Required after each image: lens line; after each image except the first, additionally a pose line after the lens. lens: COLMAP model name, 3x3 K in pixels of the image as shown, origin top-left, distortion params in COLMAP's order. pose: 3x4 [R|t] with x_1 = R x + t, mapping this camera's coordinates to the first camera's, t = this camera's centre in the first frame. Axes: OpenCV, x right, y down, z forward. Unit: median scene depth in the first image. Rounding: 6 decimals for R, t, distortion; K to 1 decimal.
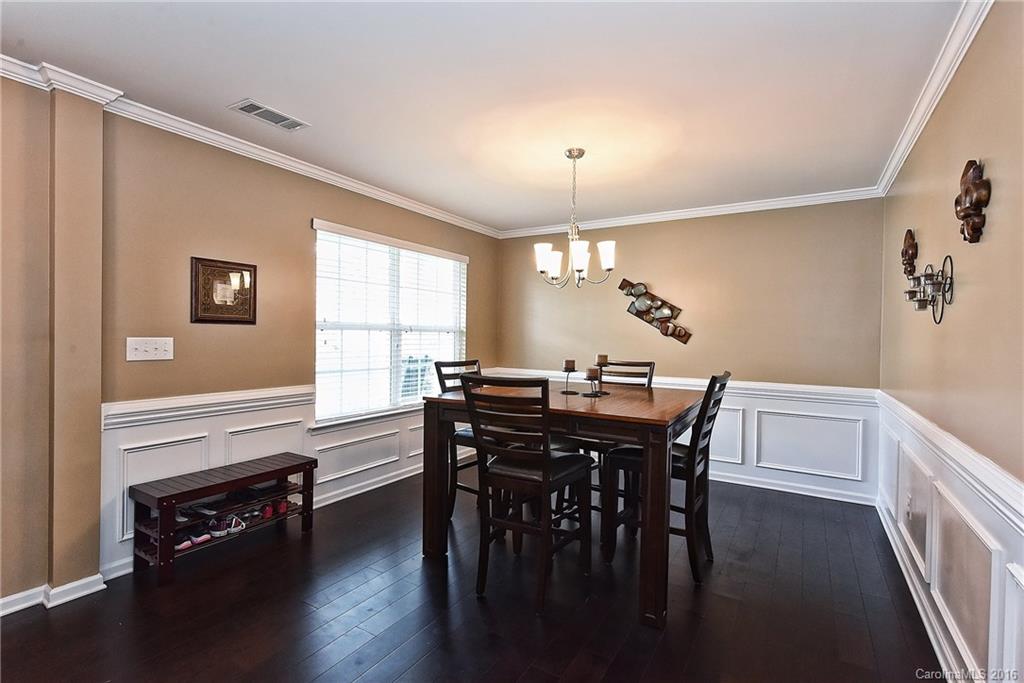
lens RADIAL K [[484.3, 0, 512.0], [0, 484.3, 341.5], [0, 0, 1]] dist [0.000513, 0.000072]
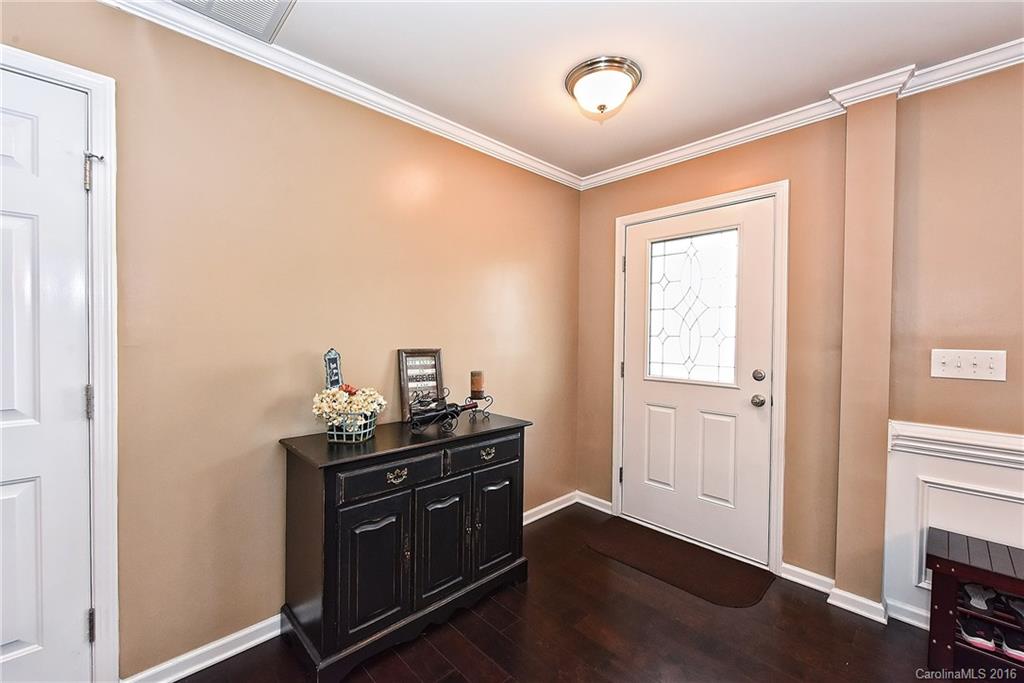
lens RADIAL K [[422.8, 0, 521.0], [0, 422.8, 338.7], [0, 0, 1]] dist [-0.002644, -0.000254]
pose [[-0.244337, -0.002802, -0.969686, 0.094201], [-0.026015, 0.999655, 0.003666, -0.010817], [0.969341, 0.026122, -0.244325, 0.510431]]
